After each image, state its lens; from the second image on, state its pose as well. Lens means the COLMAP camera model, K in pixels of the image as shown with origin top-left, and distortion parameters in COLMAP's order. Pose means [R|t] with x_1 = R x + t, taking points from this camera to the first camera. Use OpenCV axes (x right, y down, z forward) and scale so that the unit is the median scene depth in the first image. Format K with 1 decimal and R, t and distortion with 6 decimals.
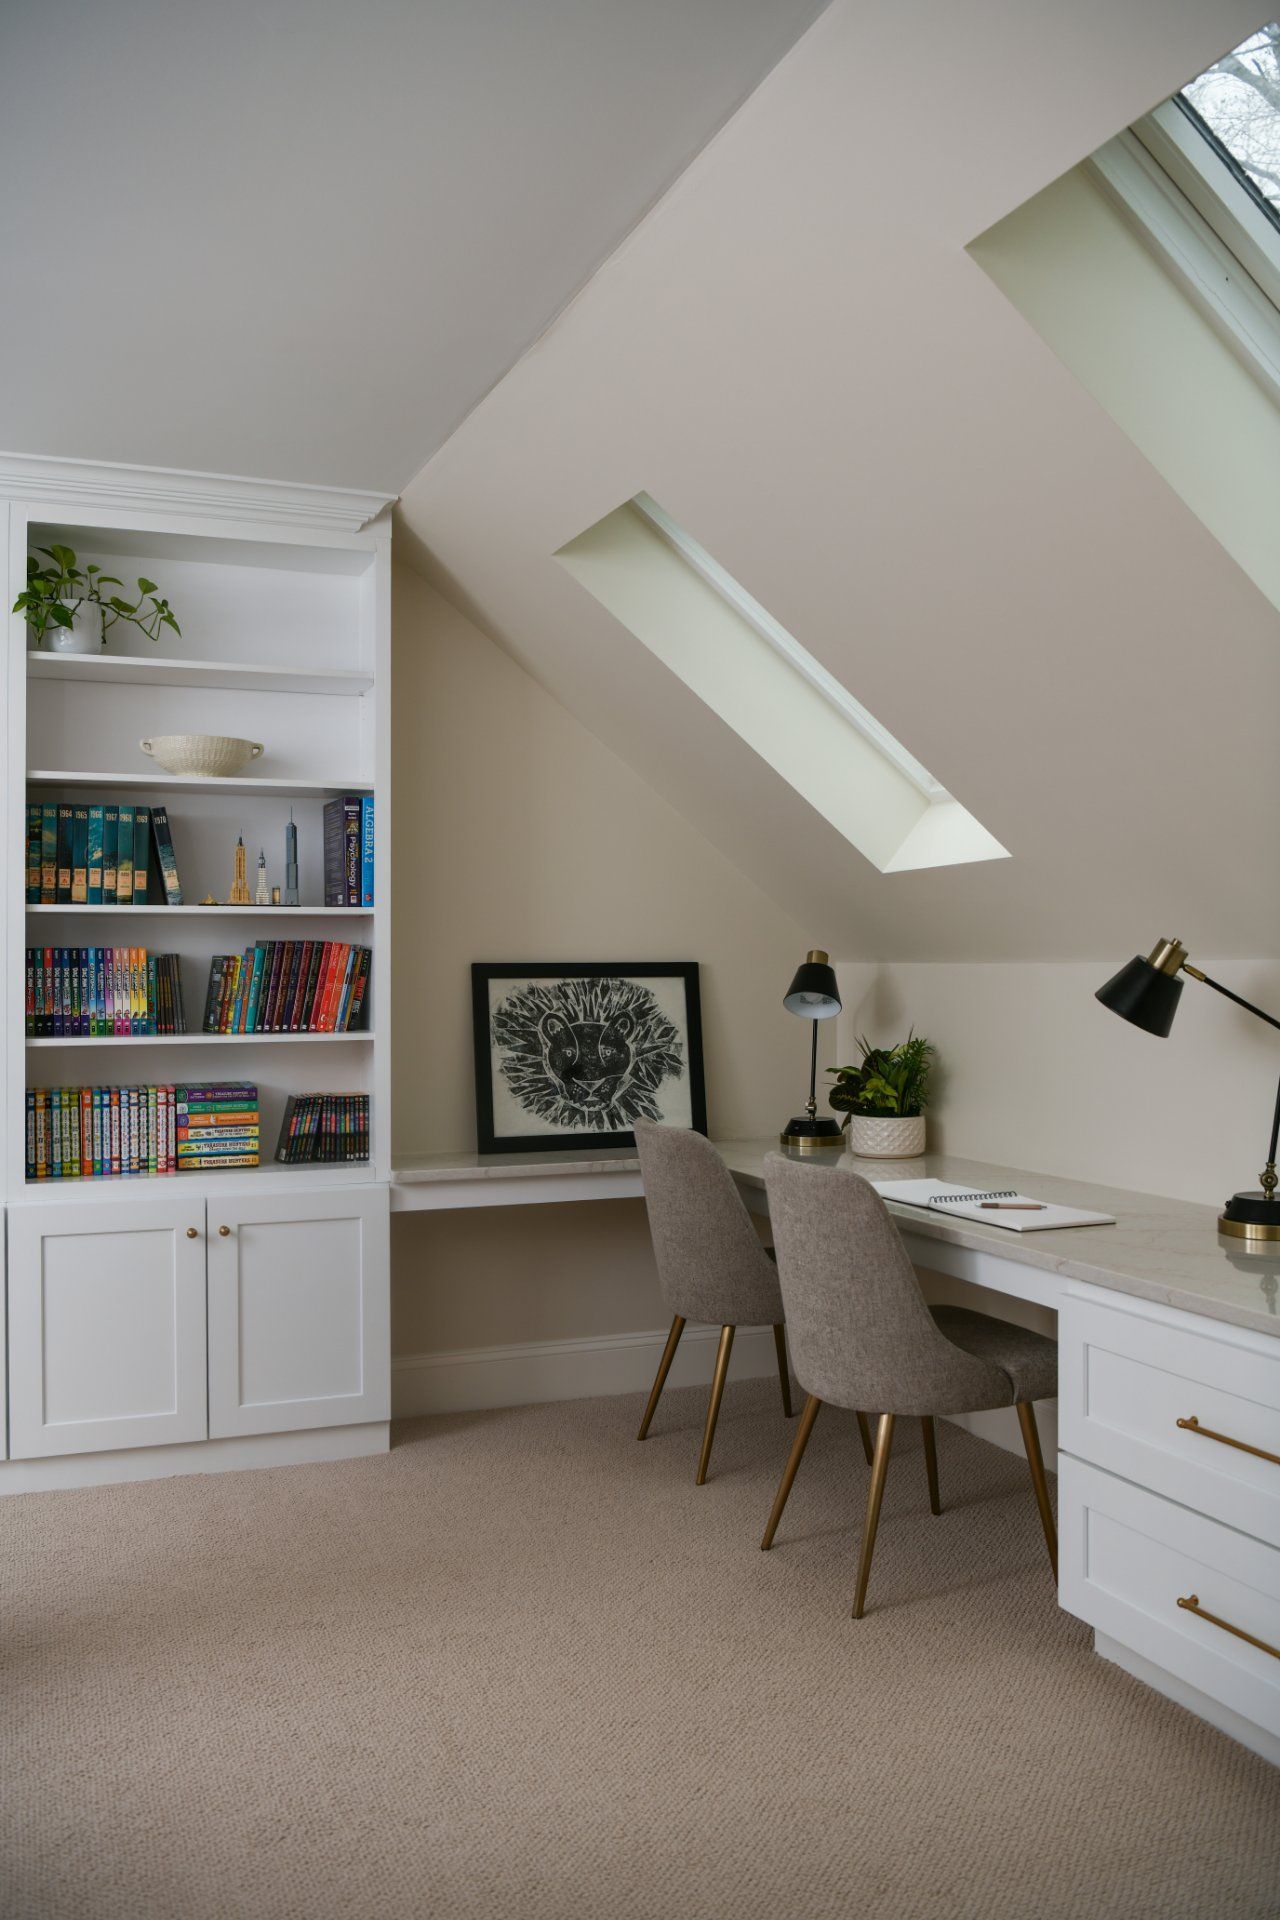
lens RADIAL K [[1337.2, 0, 646.3], [0, 1337.2, 950.4], [0, 0, 1]] dist [-0.011786, -0.003815]
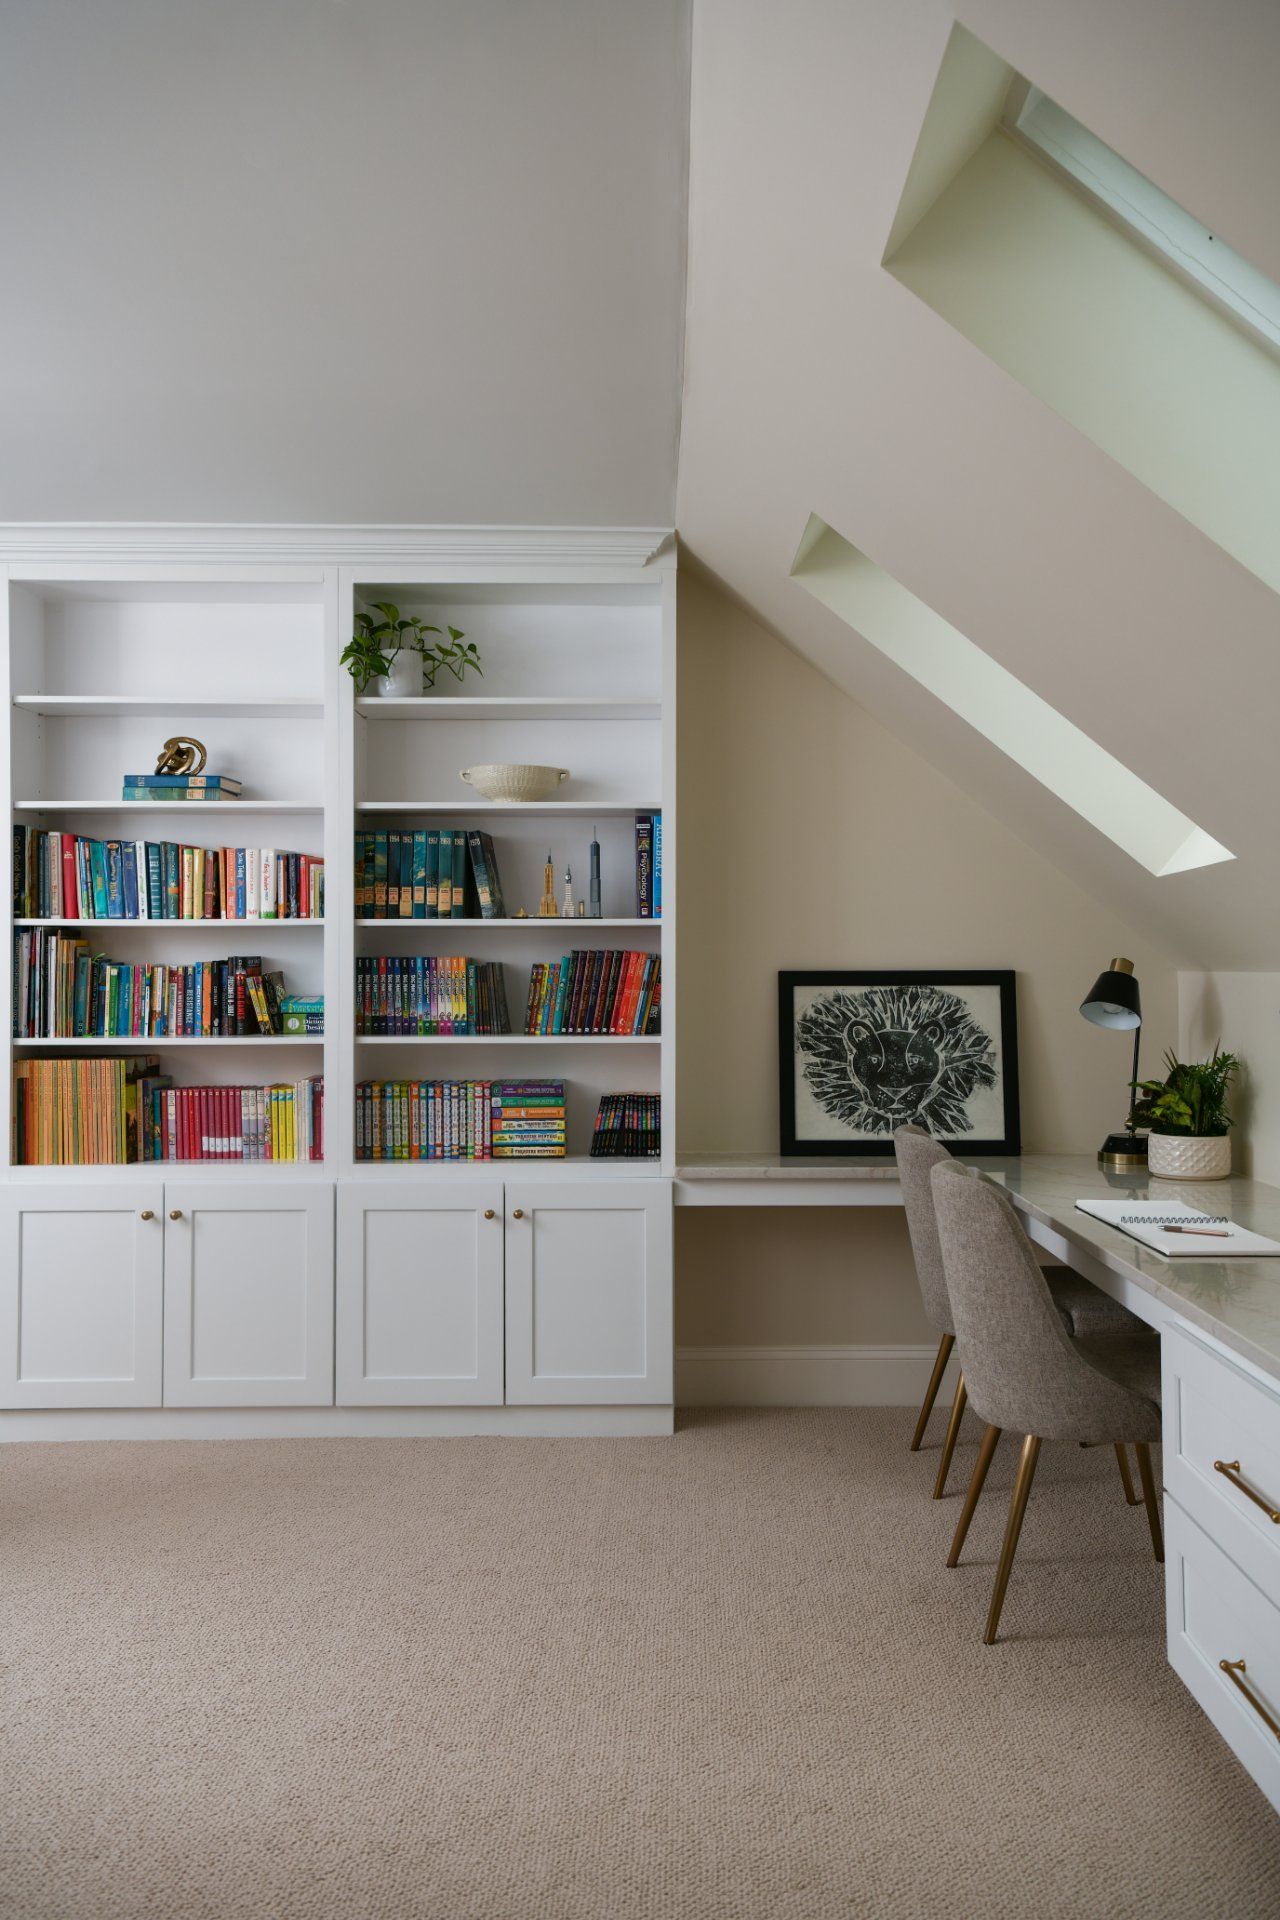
lens RADIAL K [[1326.4, 0, 668.7], [0, 1326.4, 956.6], [0, 0, 1]] dist [0.053171, 0.000123]
pose [[0.952708, -0.001938, -0.303881, 0.123855], [0.001518, 0.999998, -0.001618, -0.000218], [0.303883, 0.001080, 0.952709, -0.006359]]
